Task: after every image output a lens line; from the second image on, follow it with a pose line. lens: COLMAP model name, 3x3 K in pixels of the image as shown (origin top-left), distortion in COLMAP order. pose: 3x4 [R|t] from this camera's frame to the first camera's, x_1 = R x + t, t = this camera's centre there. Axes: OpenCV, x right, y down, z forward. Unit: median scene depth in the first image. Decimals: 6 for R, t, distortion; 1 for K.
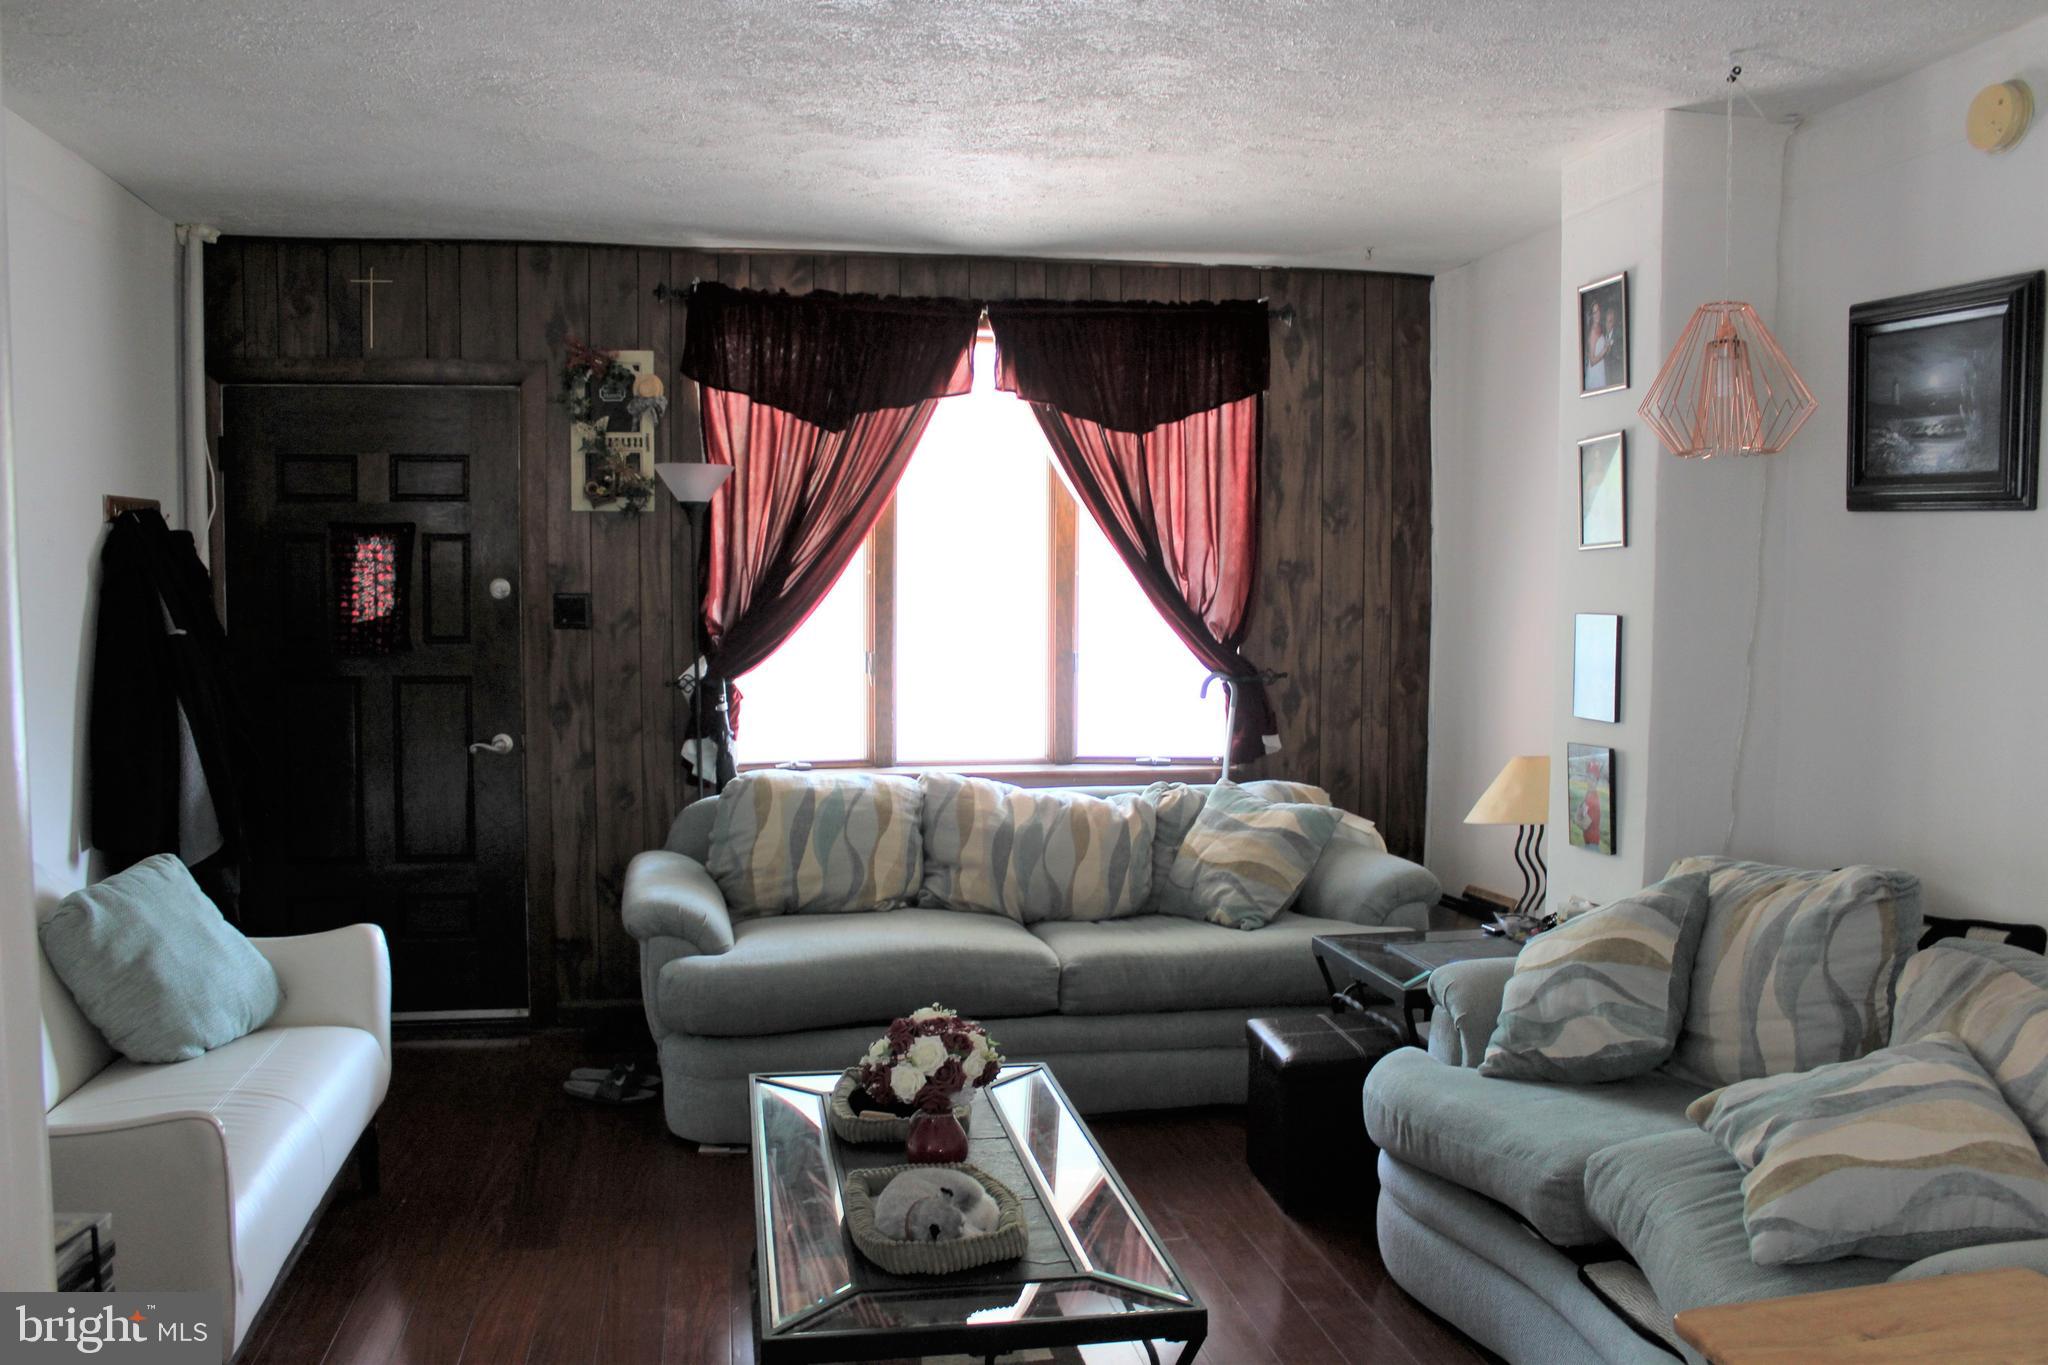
lens RADIAL K [[1683.8, 0, 1024.0], [0, 1683.8, 682.5], [0, 0, 1]] dist [-0.161761, 0.151299]
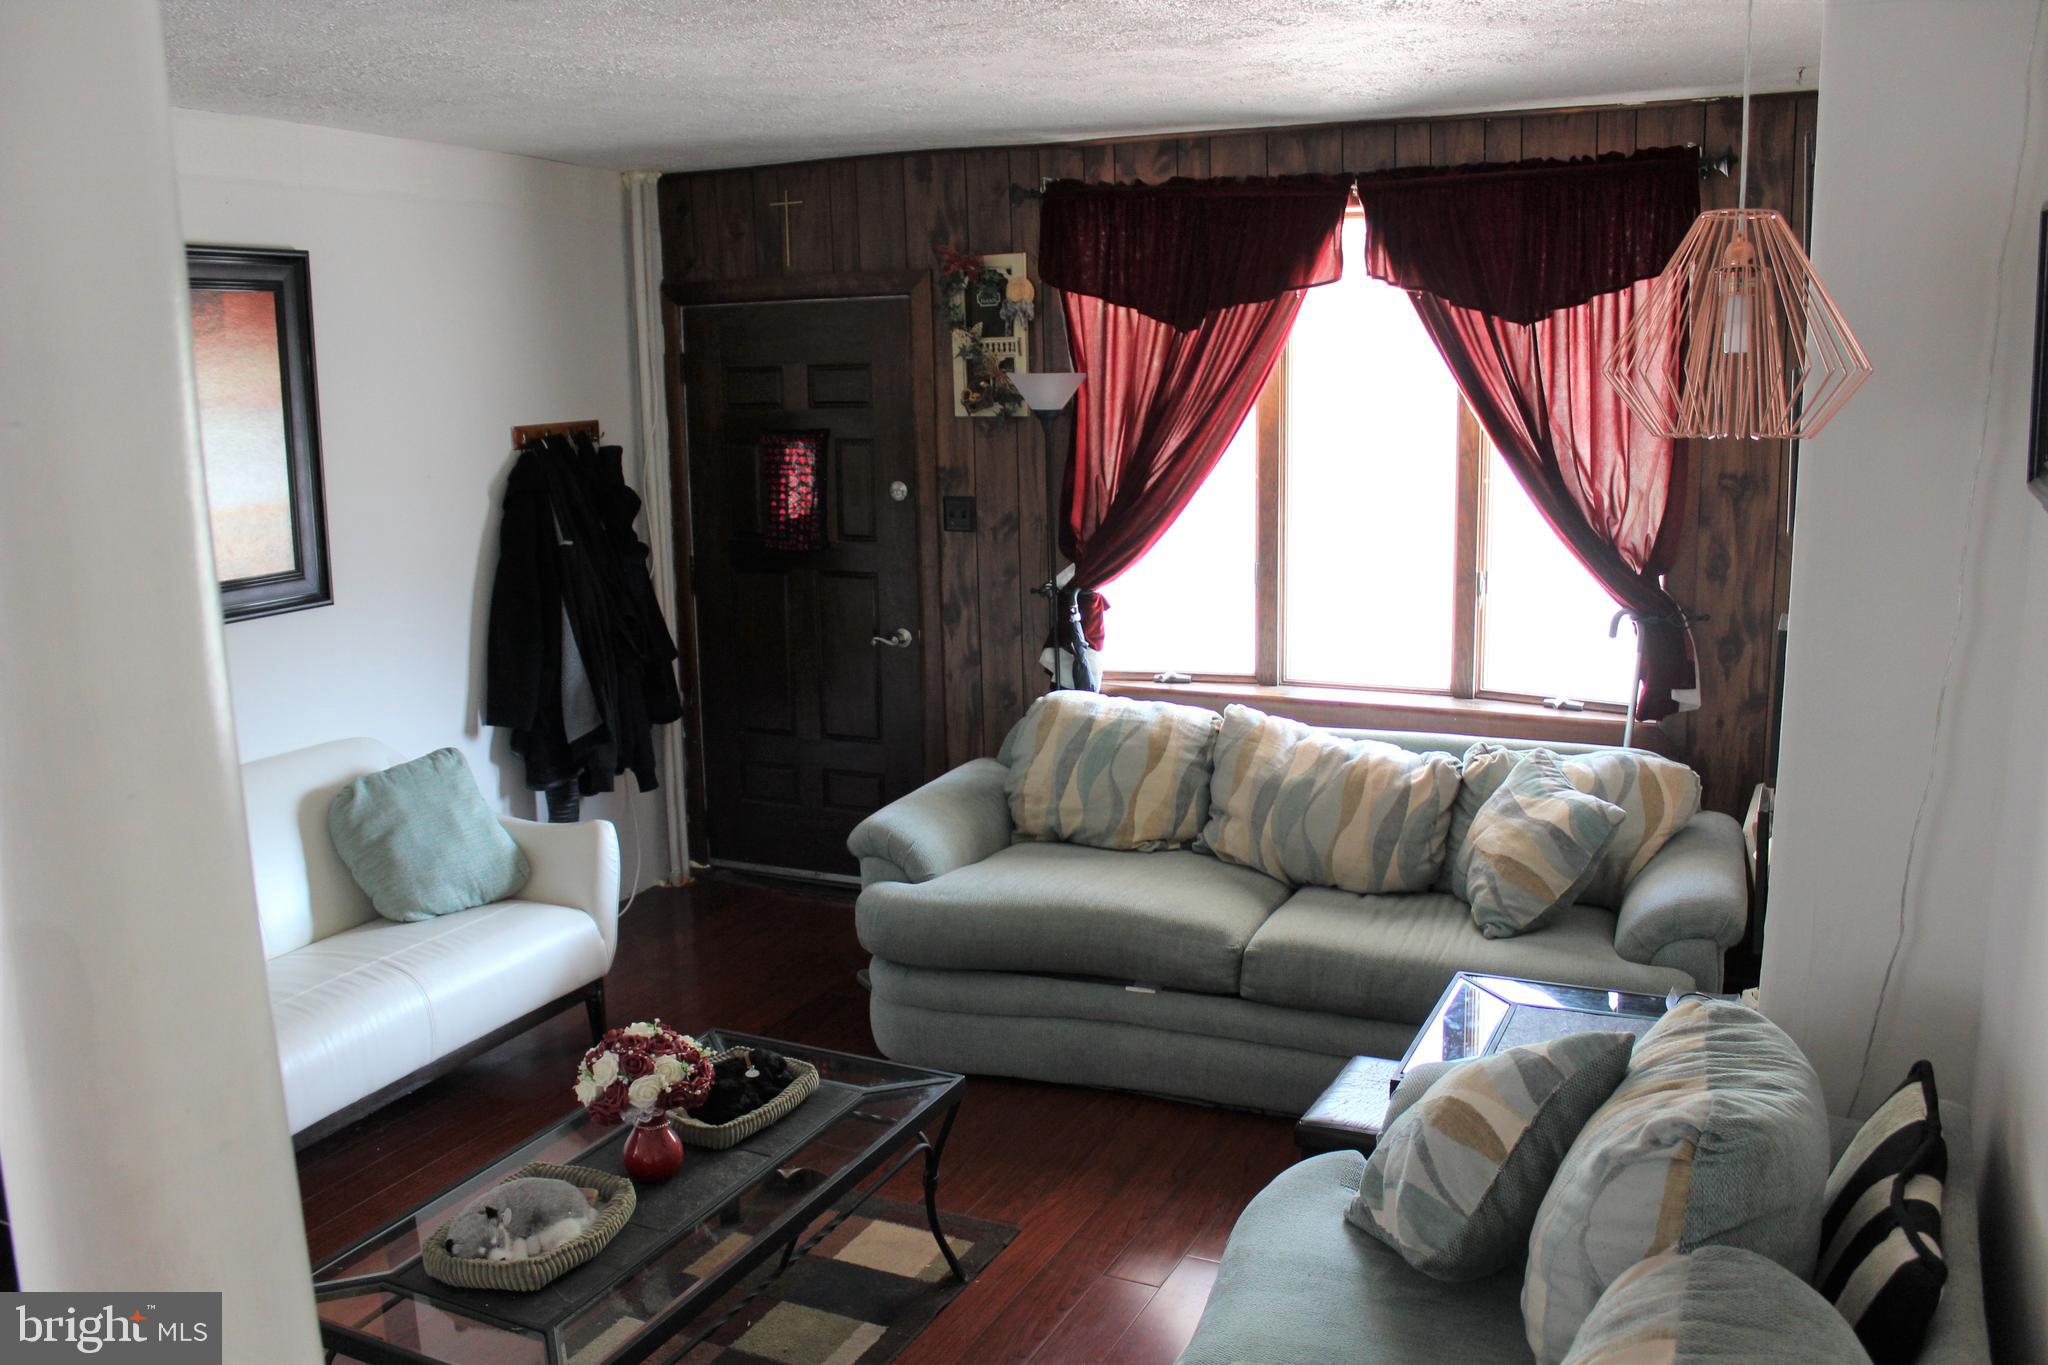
lens RADIAL K [[1683.8, 0, 1024.0], [0, 1683.8, 682.5], [0, 0, 1]] dist [-0.161761, 0.151299]
pose [[0.818054, 0.088442, -0.568301, 0.364129], [-0.015373, 0.991115, 0.132114, -0.078544], [0.574936, -0.099340, 0.812146, 0.173827]]
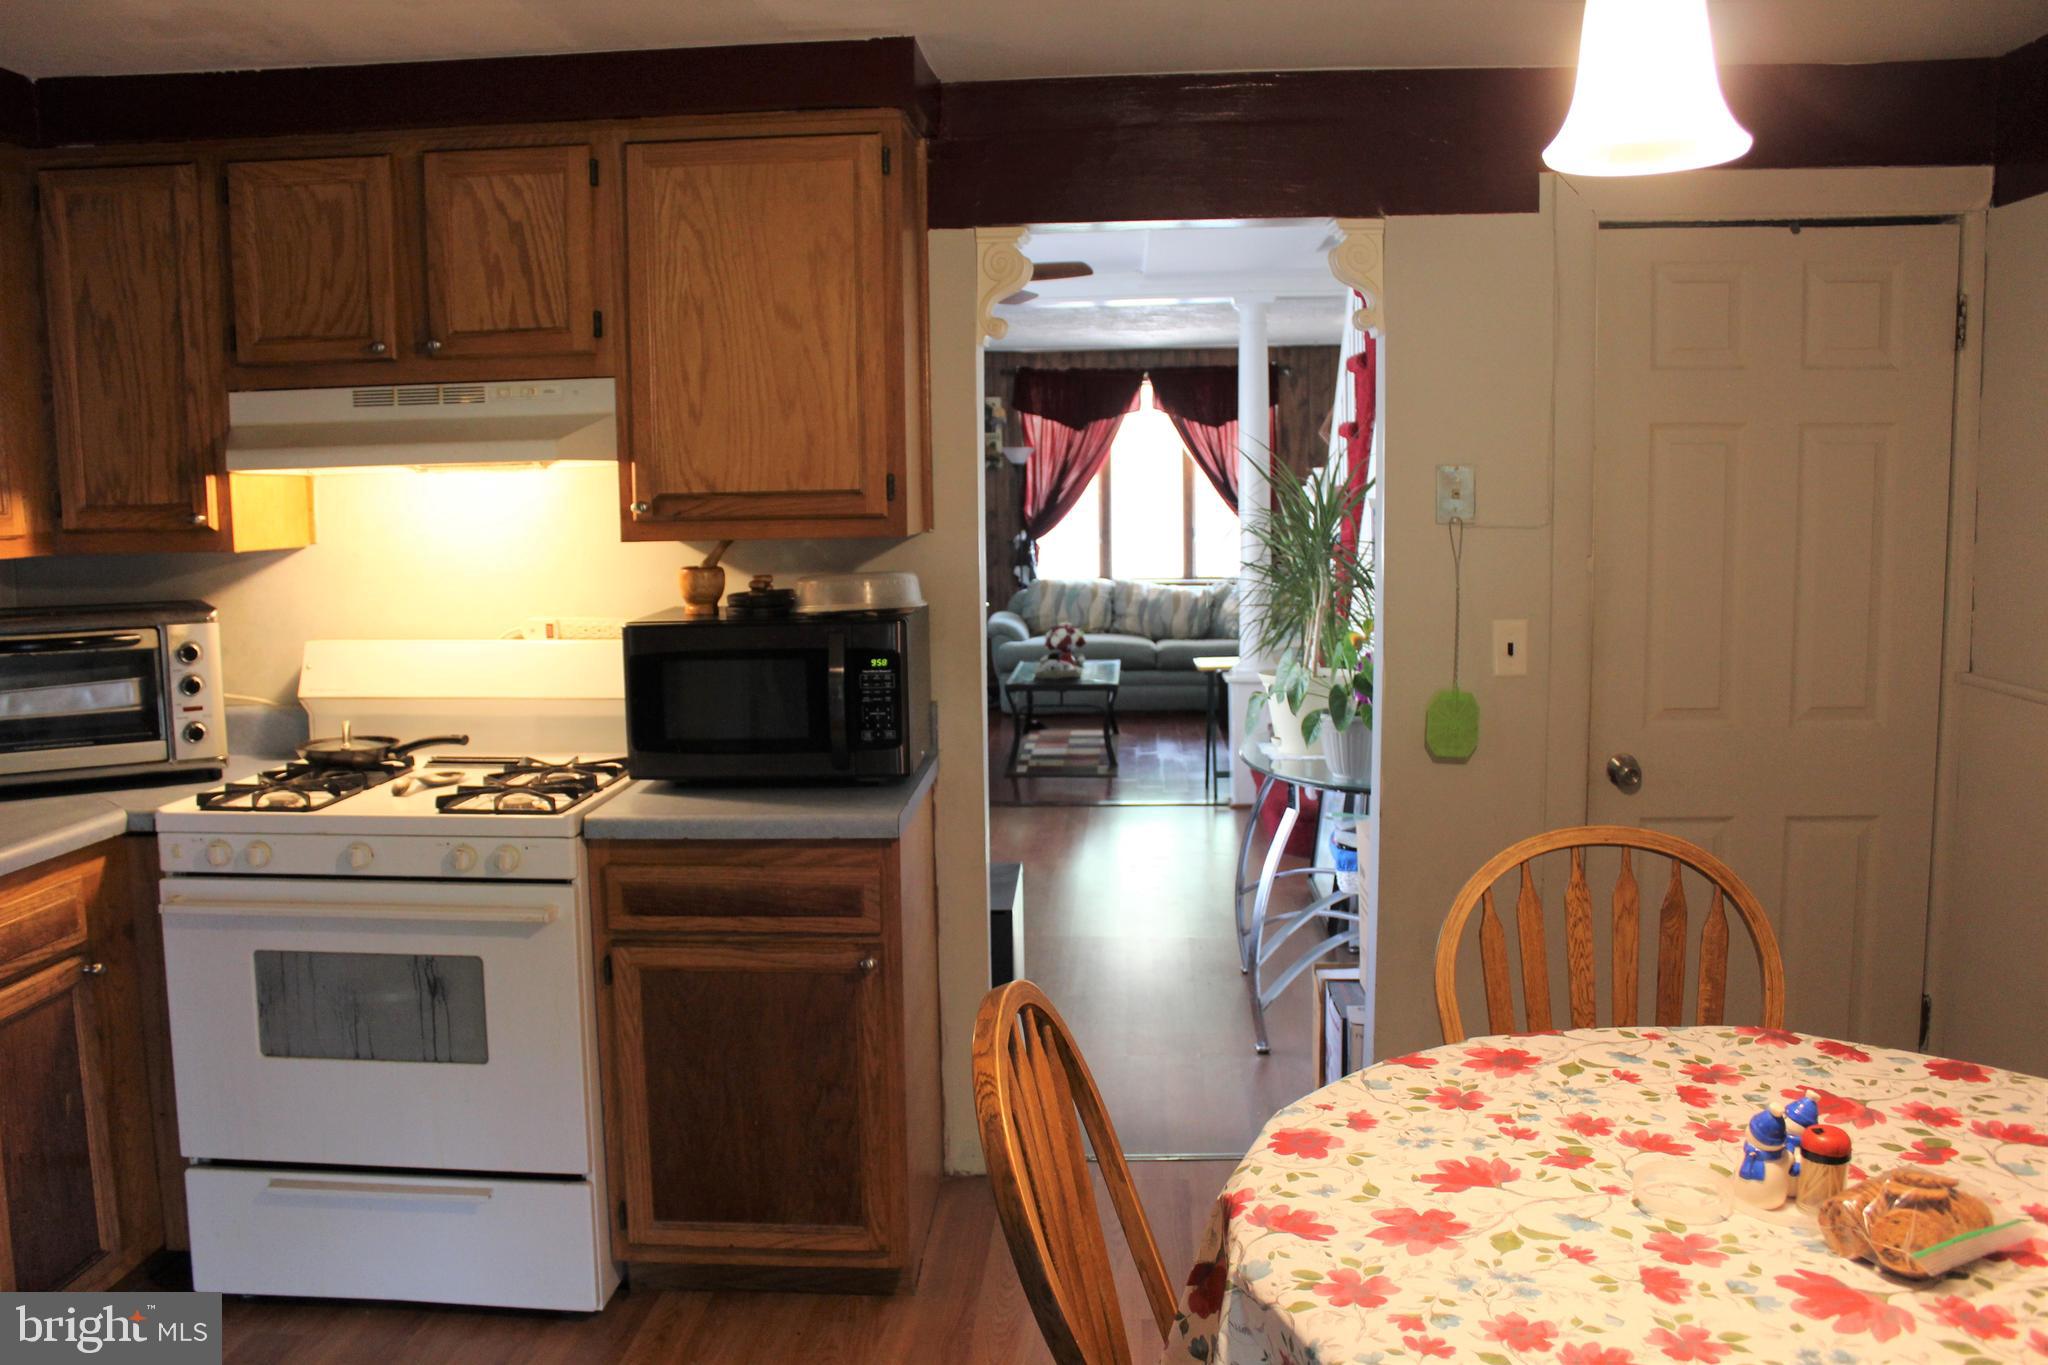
lens RADIAL K [[1683.8, 0, 1024.0], [0, 1683.8, 682.5], [0, 0, 1]] dist [-0.161761, 0.151299]
pose [[0.971264, 0.008199, -0.237863, 0.363763], [0.005473, 0.998373, 0.056764, 0.062663], [0.237942, -0.056434, 0.969639, -1.265454]]
